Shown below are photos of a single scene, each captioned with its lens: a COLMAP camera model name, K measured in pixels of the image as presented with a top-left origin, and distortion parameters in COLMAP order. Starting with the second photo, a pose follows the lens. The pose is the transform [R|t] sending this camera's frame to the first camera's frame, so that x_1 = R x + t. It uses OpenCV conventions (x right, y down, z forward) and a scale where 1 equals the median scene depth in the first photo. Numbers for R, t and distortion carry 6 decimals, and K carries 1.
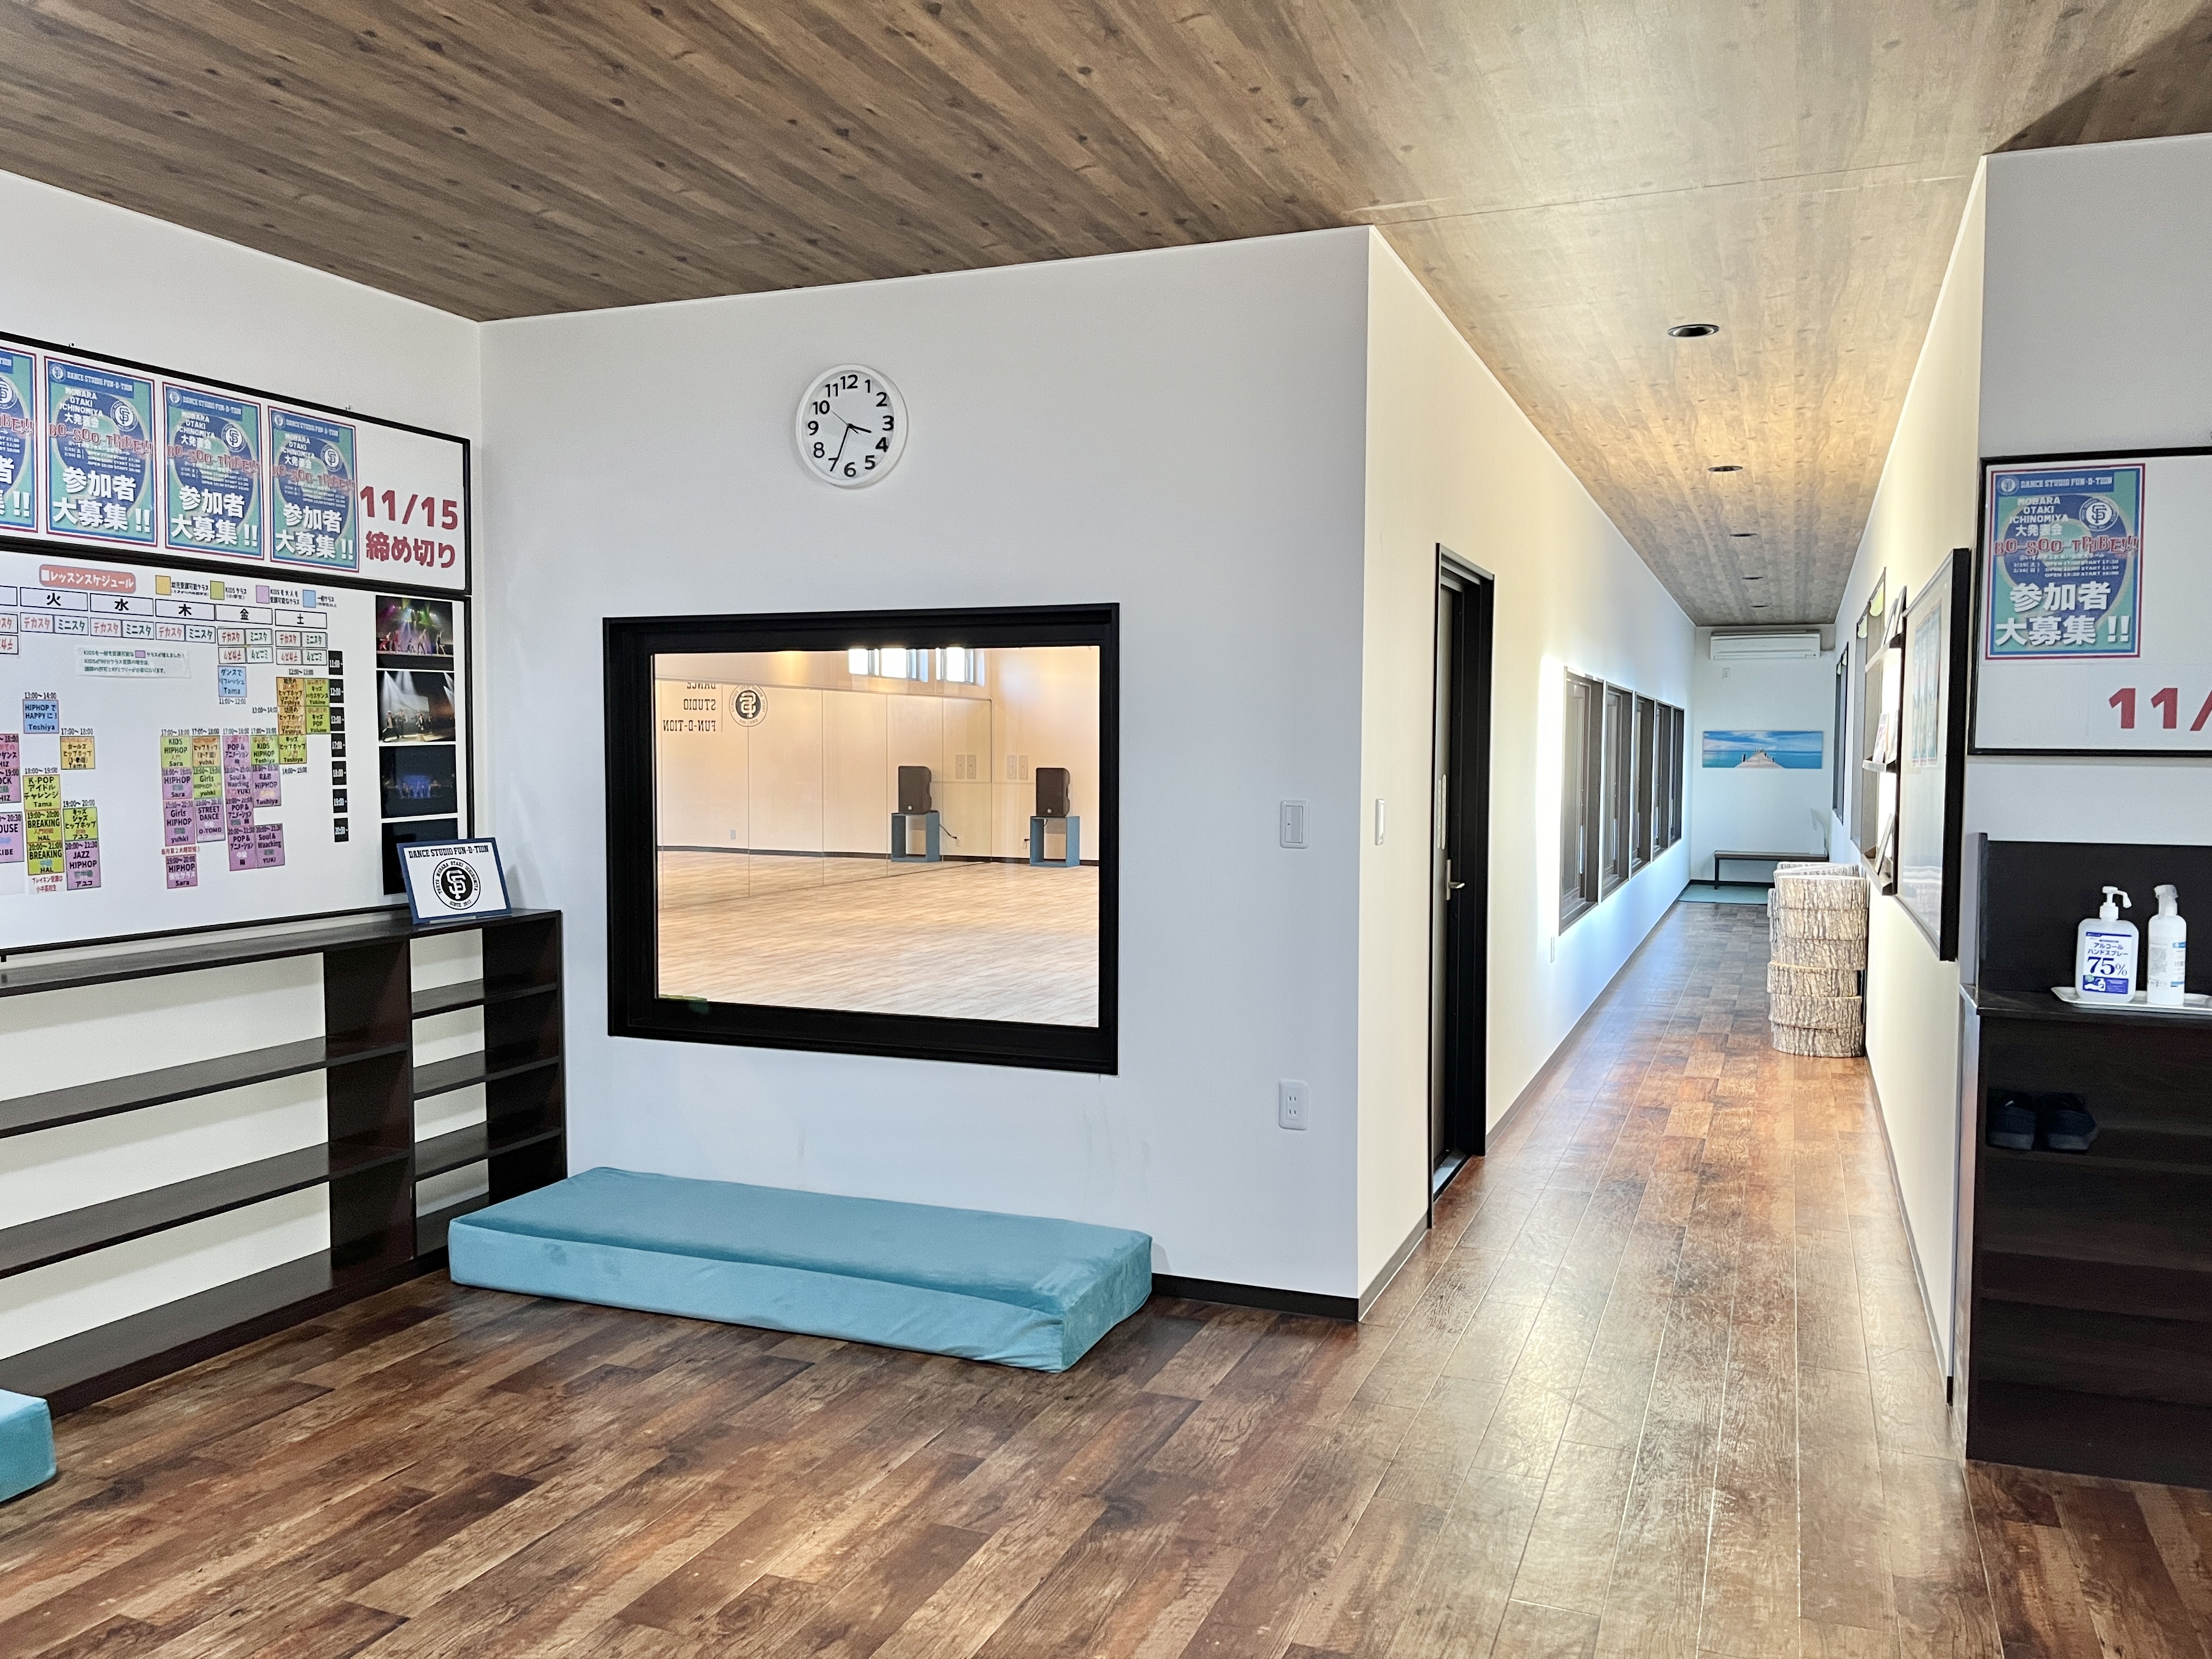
lens RADIAL K [[1675.1, 0, 1112.8], [0, 1675.1, 835.8], [0, 0, 1]] dist [0.063251, -0.083642]
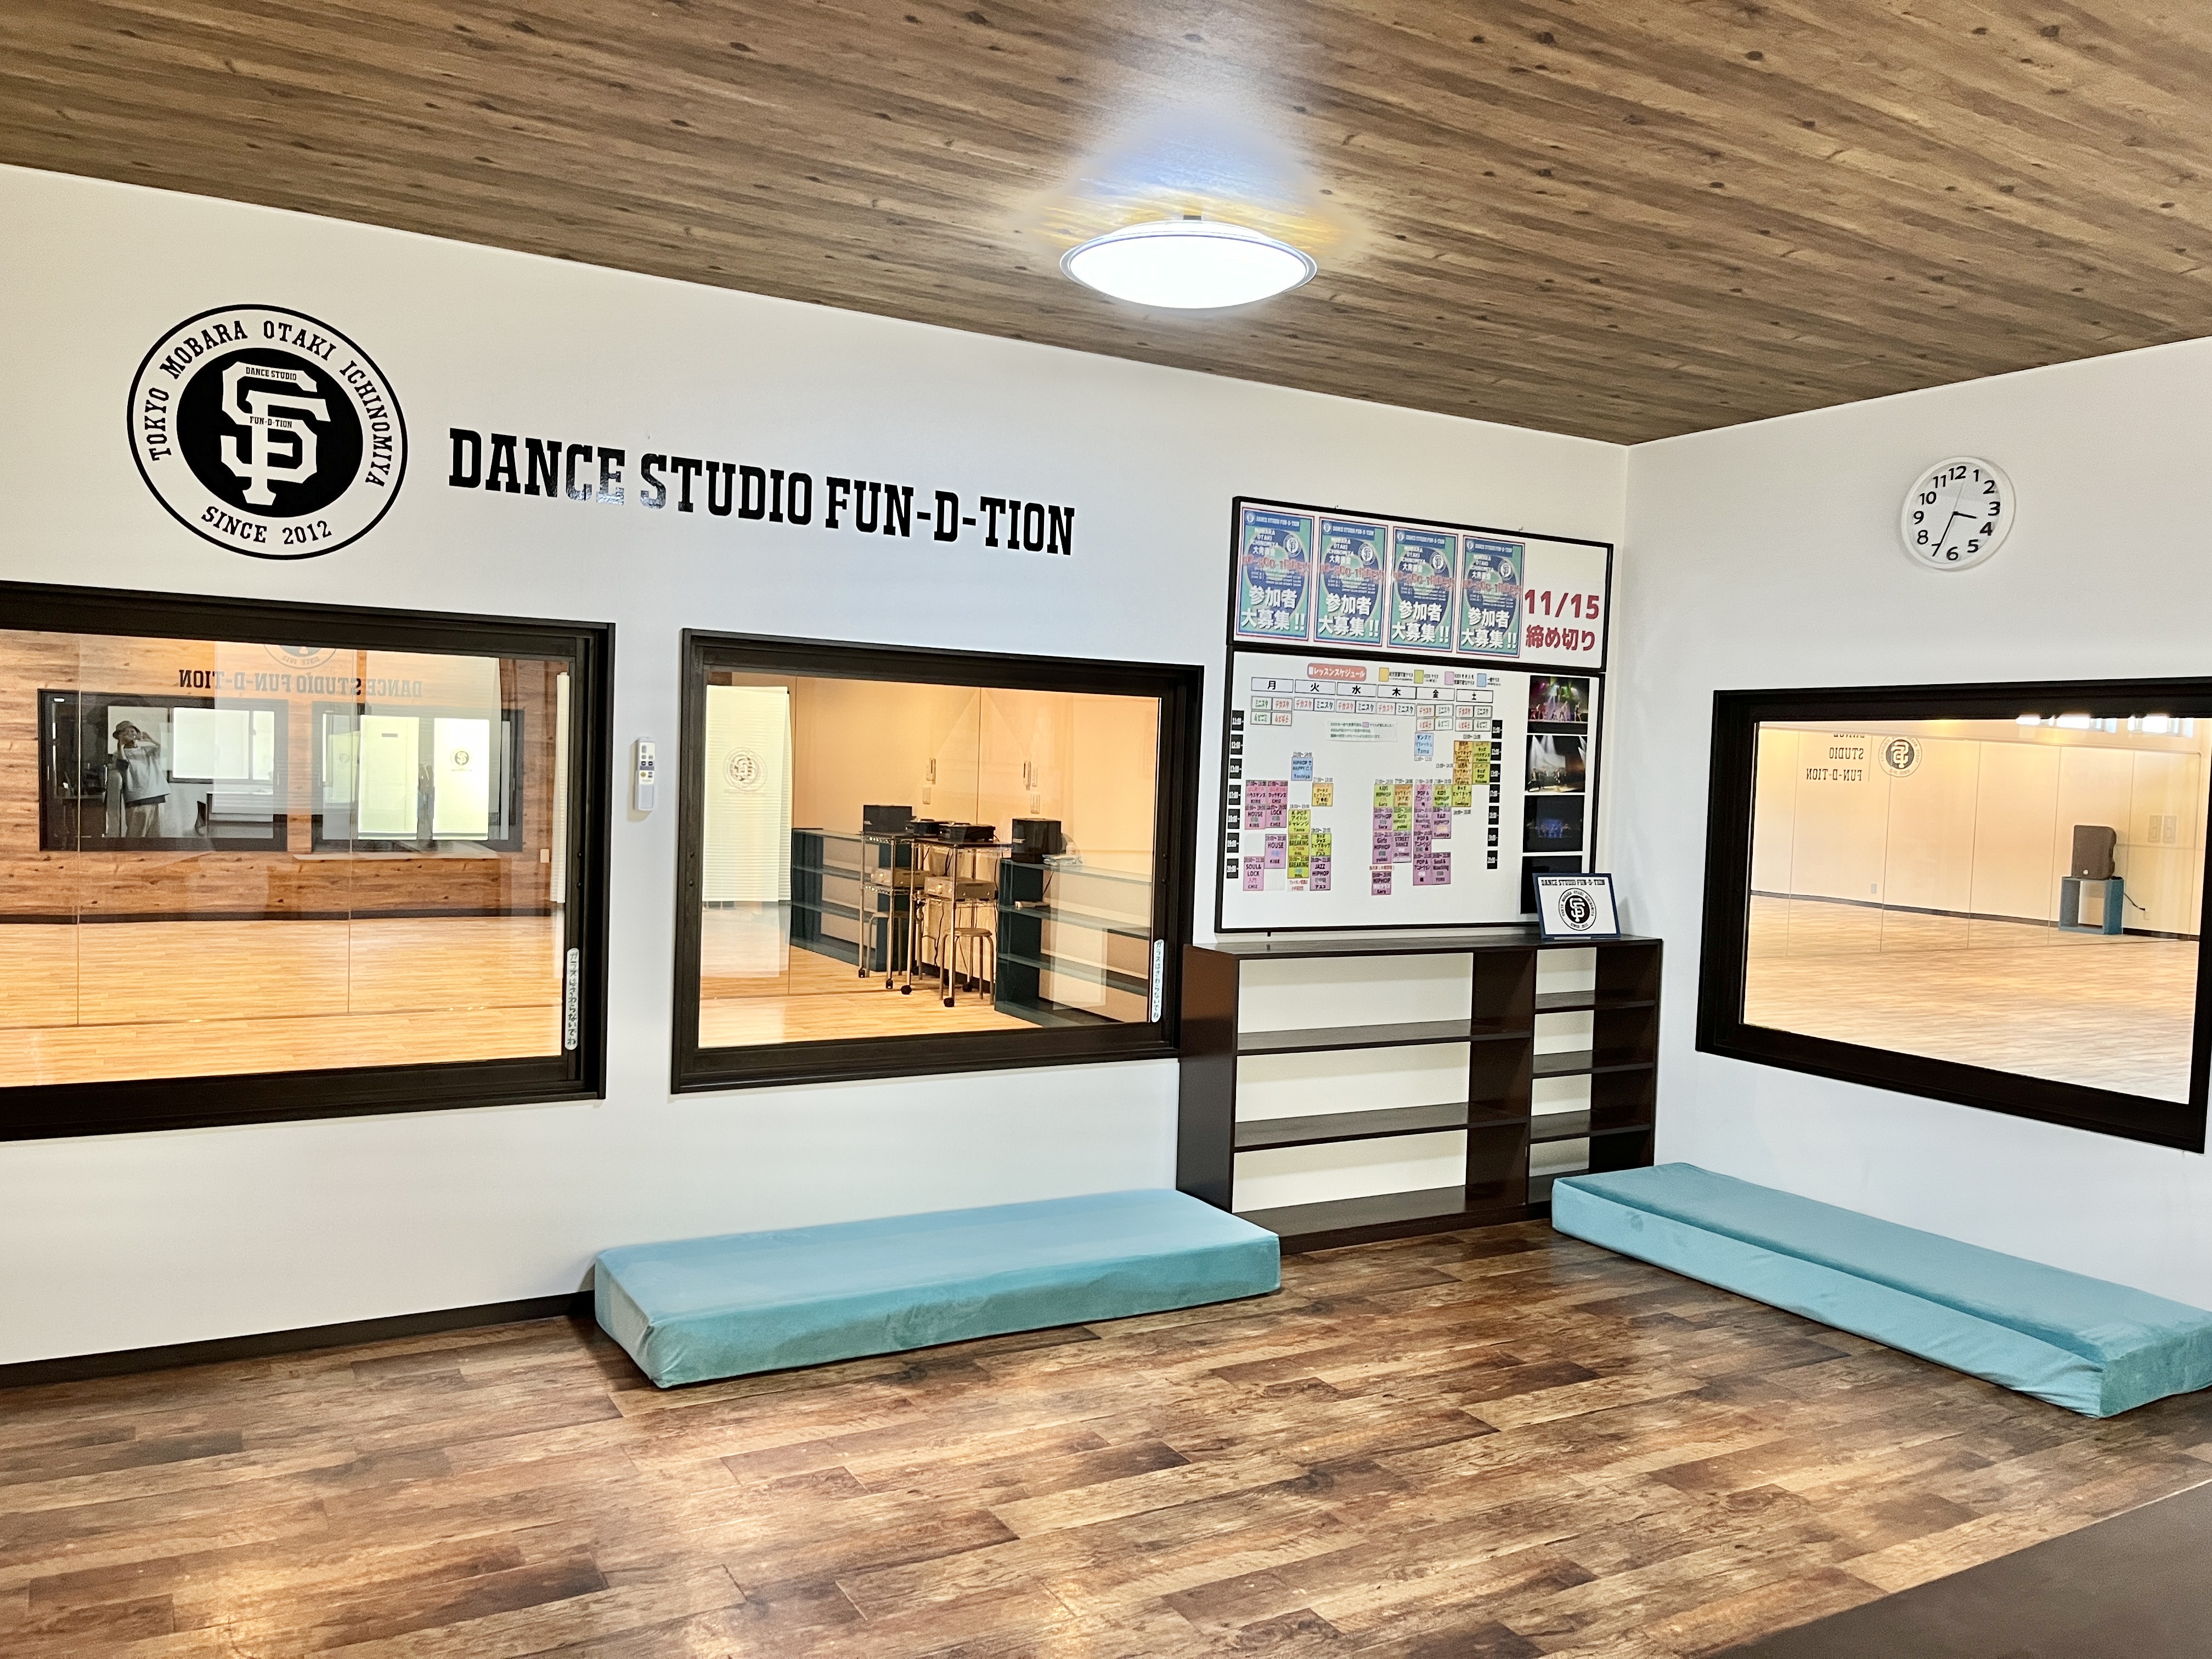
lens RADIAL K [[1675.1, 0, 1112.8], [0, 1675.1, 835.8], [0, 0, 1]] dist [0.063251, -0.083642]
pose [[0.790985, 0.049856, -0.609801, 0.101383], [-0.064947, 0.997885, -0.002659, 0.000527], [0.608379, 0.041708, 0.792550, -0.204379]]
